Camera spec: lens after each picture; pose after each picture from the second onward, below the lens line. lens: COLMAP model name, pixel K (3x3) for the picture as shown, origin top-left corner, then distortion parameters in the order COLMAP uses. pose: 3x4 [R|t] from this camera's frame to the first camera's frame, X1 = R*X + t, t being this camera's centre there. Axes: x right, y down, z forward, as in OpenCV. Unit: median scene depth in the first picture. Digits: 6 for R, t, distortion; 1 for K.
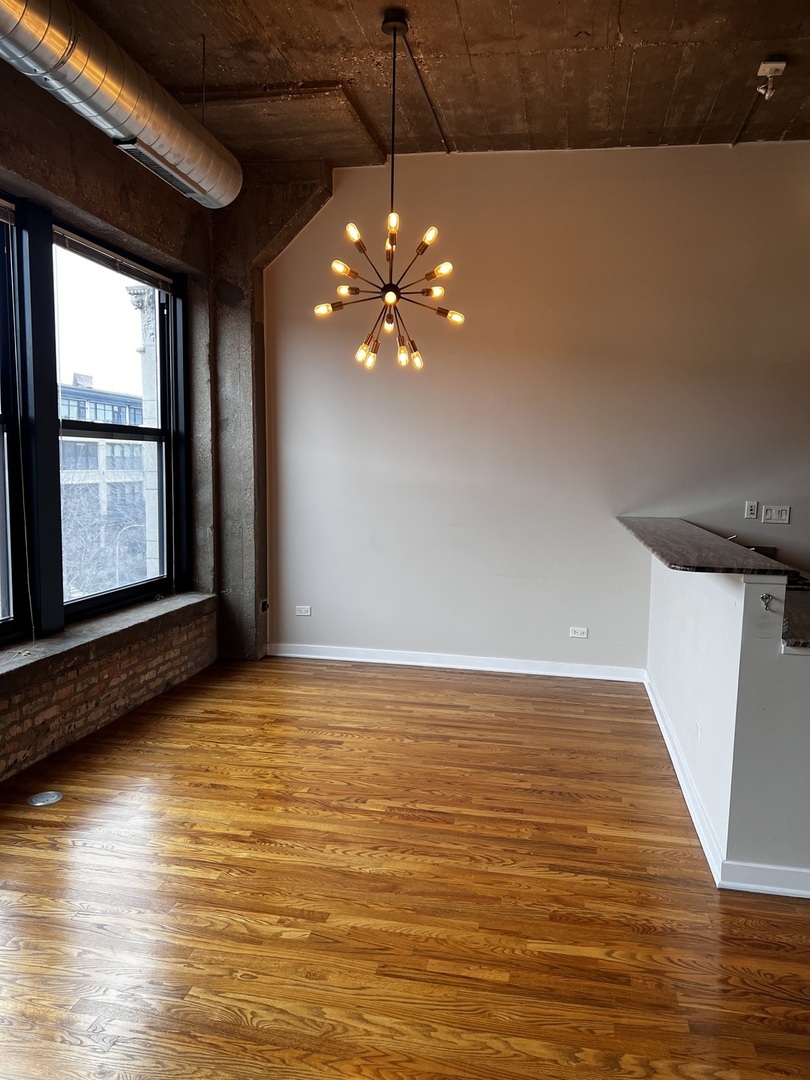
lens RADIAL K [[812.4, 0, 414.8], [0, 812.4, 537.9], [0, 0, 1]] dist [0.053817, -0.057233]
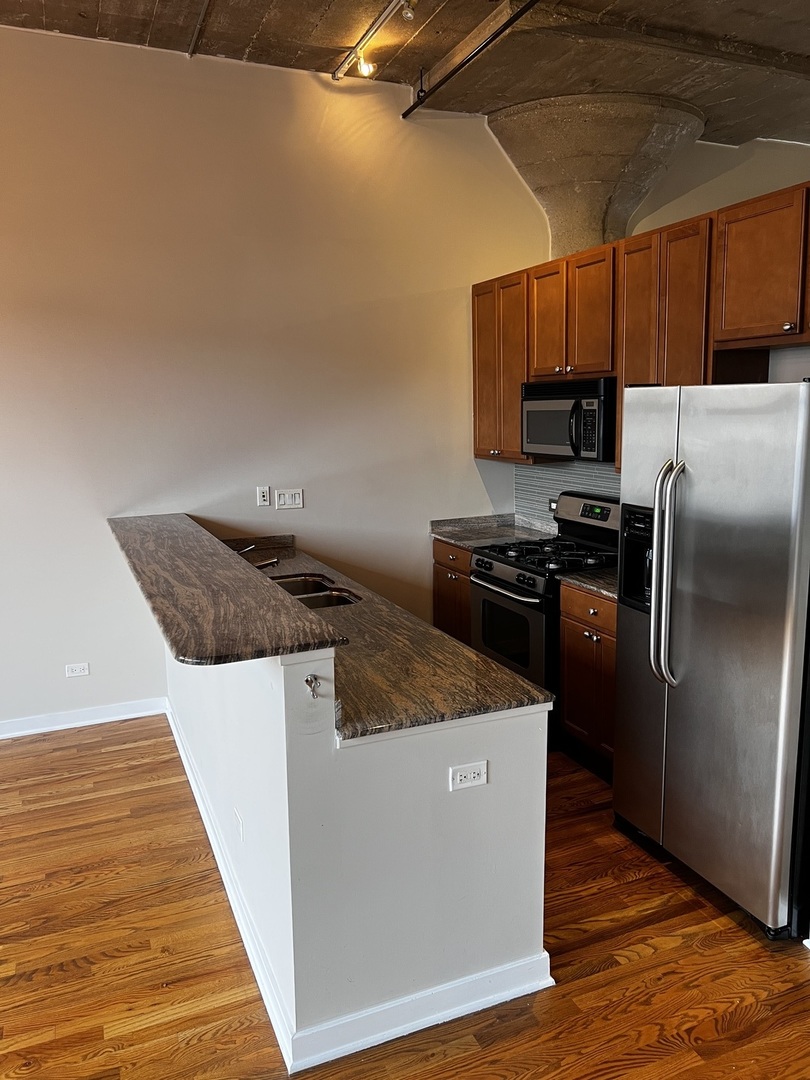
lens RADIAL K [[812.4, 0, 400.8], [0, 812.4, 541.4], [0, 0, 1]] dist [0.053817, -0.057233]
pose [[0.839186, -0.132173, 0.527539, 0.088391], [0.093854, 0.990661, 0.098908, -0.077828], [-0.535685, -0.033490, 0.843753, 0.238468]]
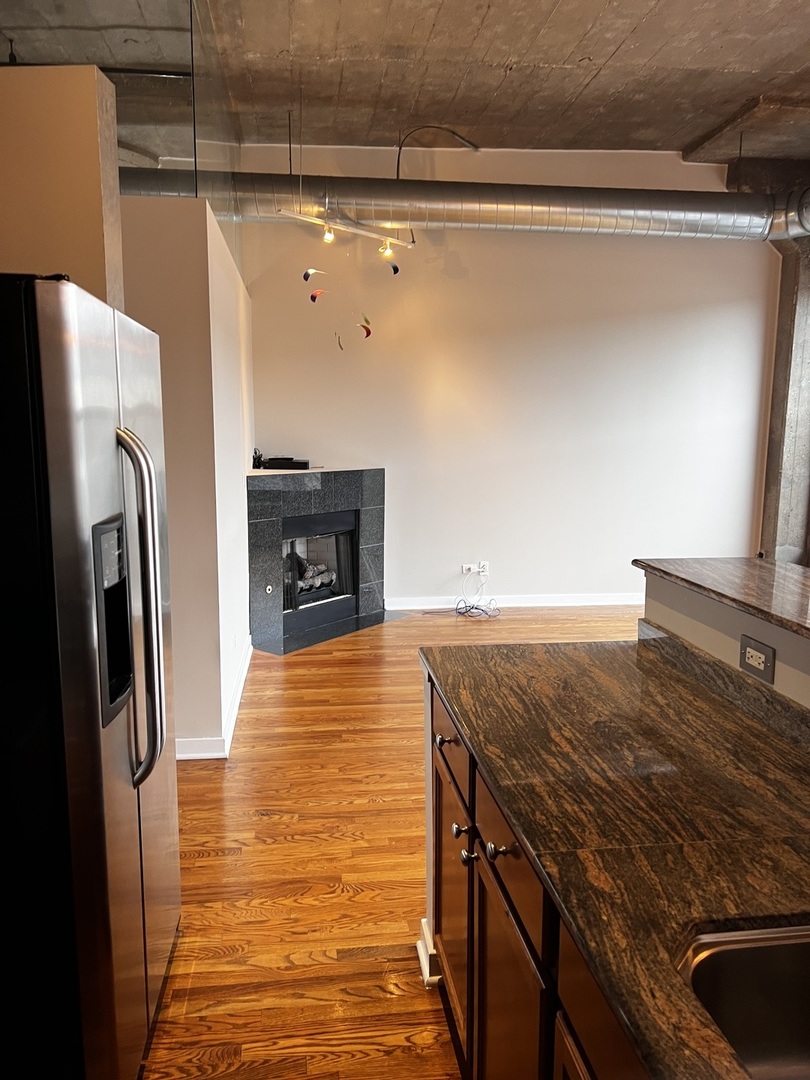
lens RADIAL K [[812.4, 0, 404.0], [0, 812.4, 543.9], [0, 0, 1]] dist [0.053817, -0.057233]
pose [[-0.950401, 0.019637, -0.310407, 0.666276], [-0.054342, 0.972171, 0.227884, -0.102128], [0.306243, 0.233449, -0.922885, 1.186160]]
